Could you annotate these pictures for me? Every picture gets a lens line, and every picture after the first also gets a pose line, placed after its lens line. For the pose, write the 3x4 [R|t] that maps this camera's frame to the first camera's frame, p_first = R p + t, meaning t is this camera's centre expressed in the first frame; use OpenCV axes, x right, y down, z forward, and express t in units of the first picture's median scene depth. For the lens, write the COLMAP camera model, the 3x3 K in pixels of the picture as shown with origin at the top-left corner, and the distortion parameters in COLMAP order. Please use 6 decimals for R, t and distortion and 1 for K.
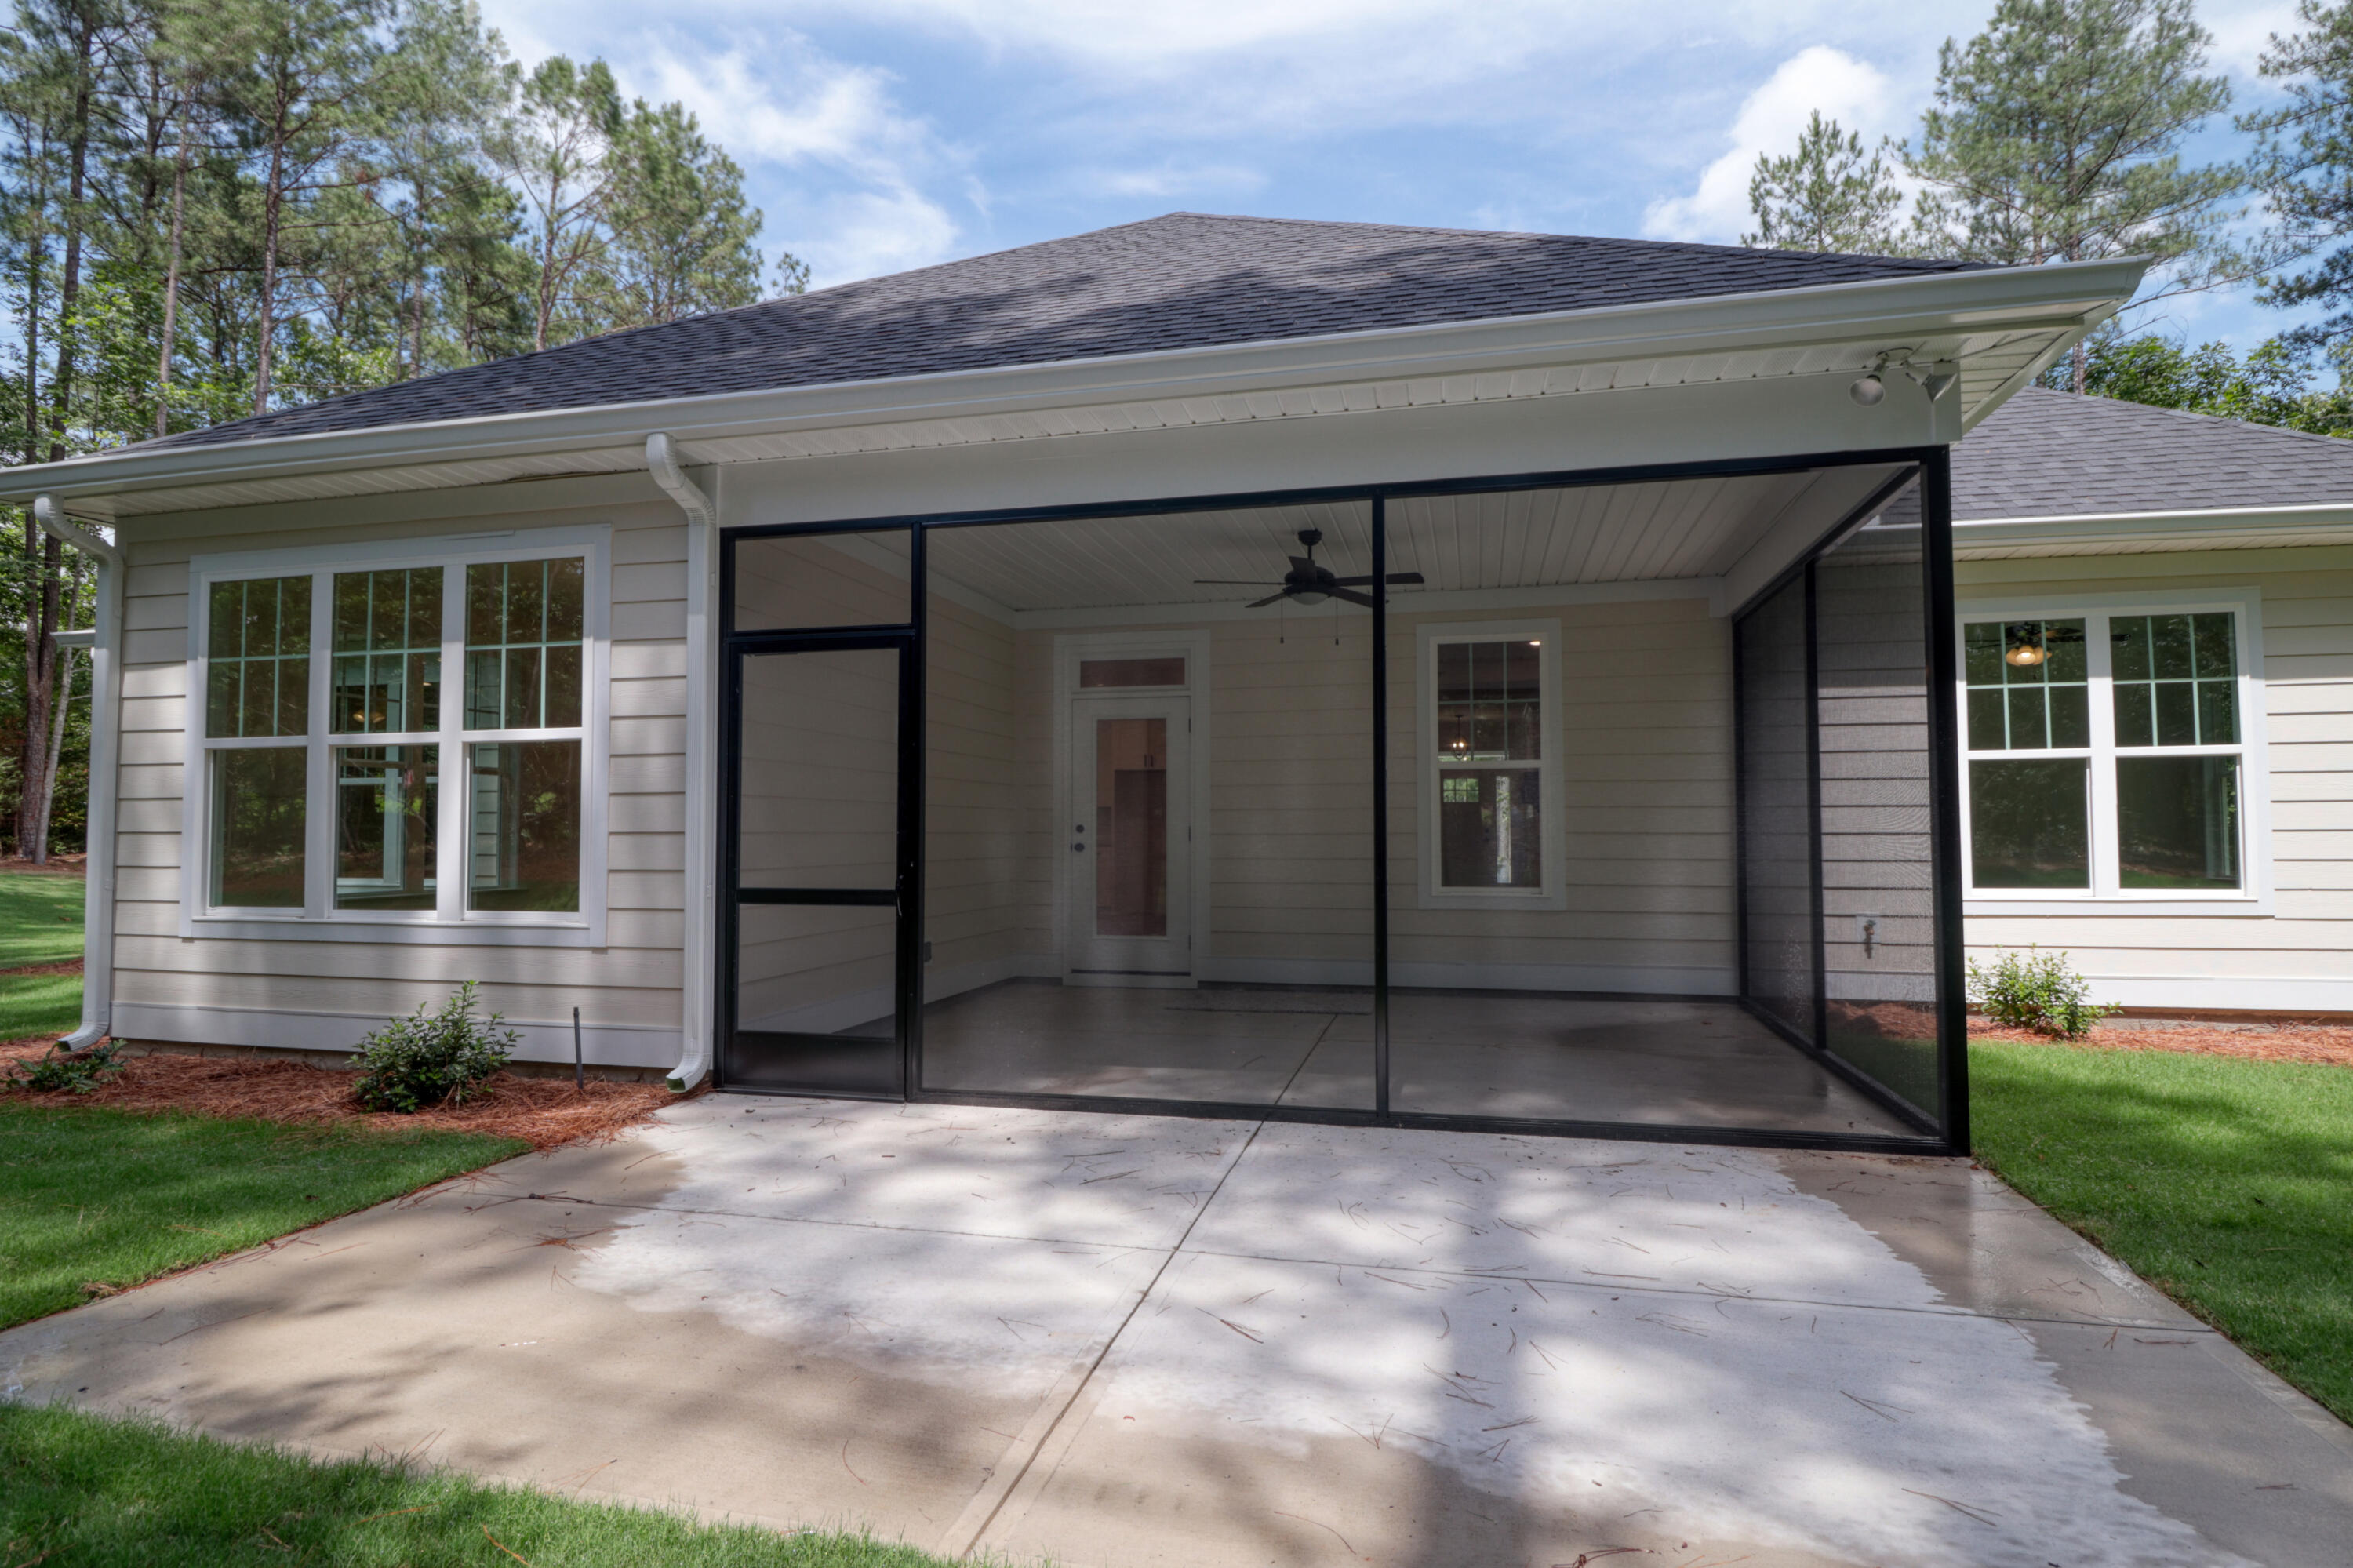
lens RADIAL K [[1188.0, 0, 1176.5], [0, 1188.0, 784.0], [0, 0, 1]] dist [0.003021, -0.012223]
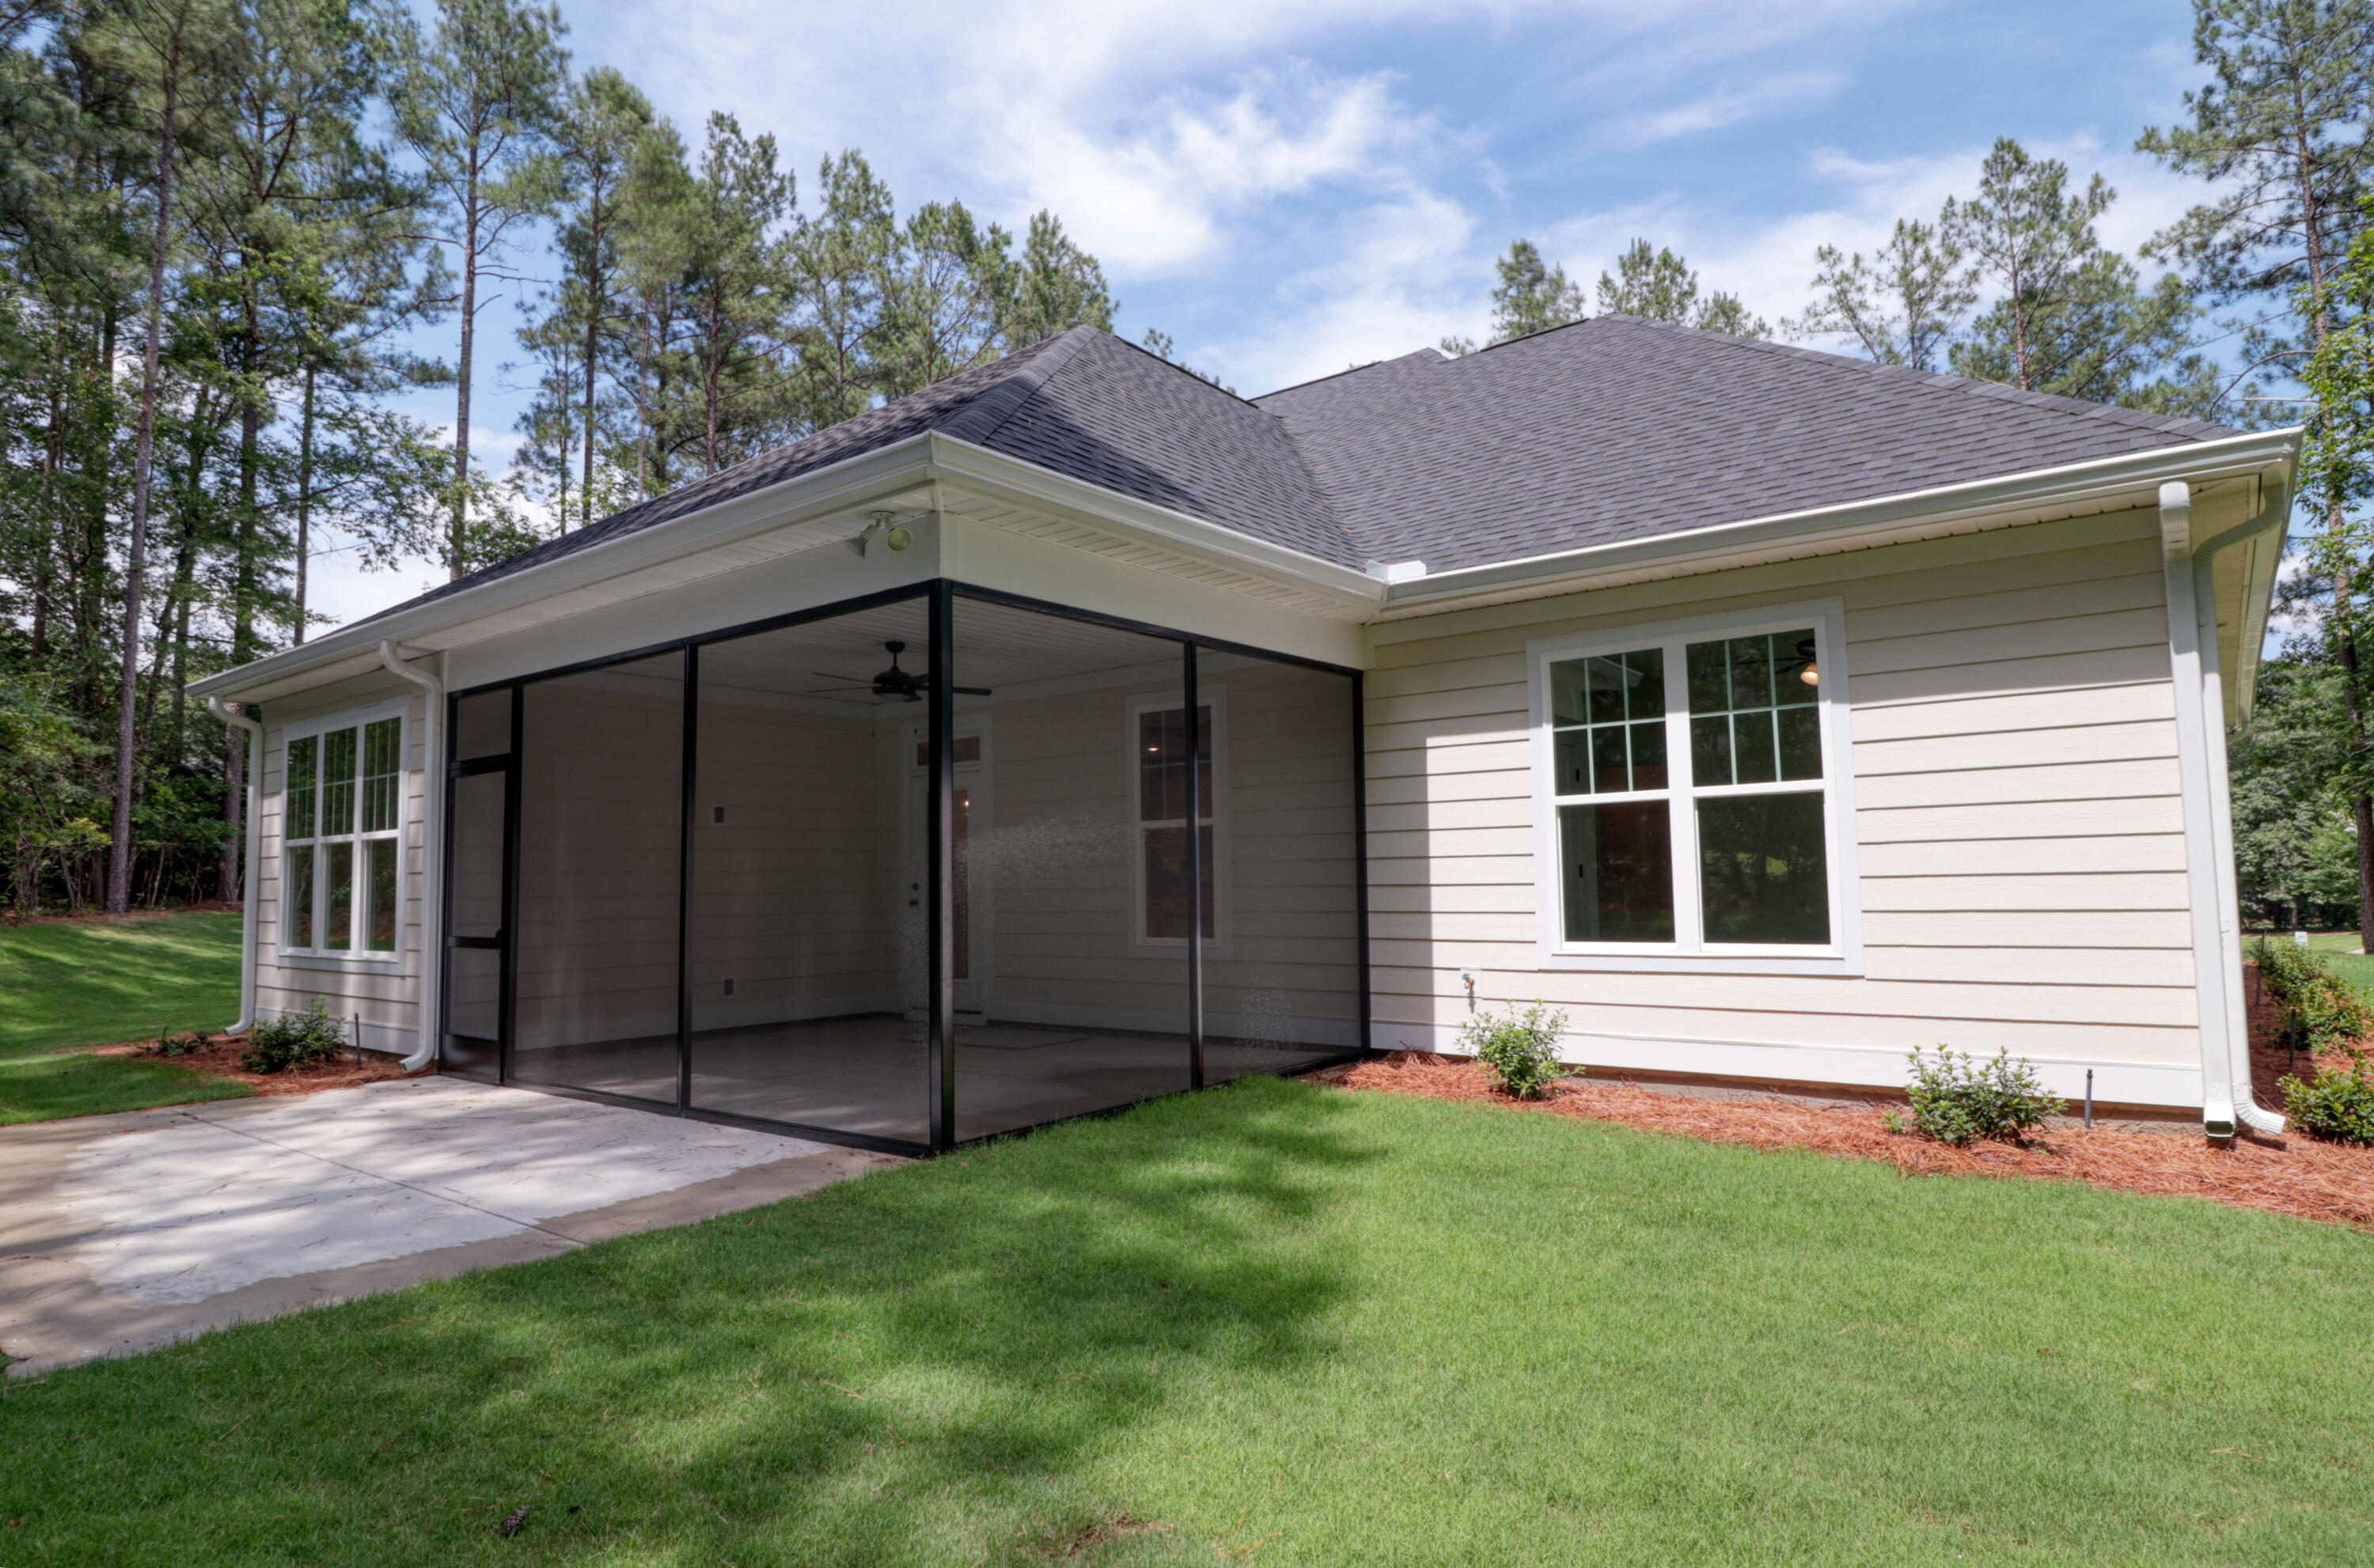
lens RADIAL K [[1284.7, 0, 1187.0], [0, 1284.7, 784.0], [0, 0, 1]] dist [0.002368, 0.000539]
pose [[0.910985, -0.044767, -0.410002, 0.852058], [0.032329, 0.998784, -0.037222, -0.009487], [0.411170, 0.020654, 0.911325, -0.061904]]
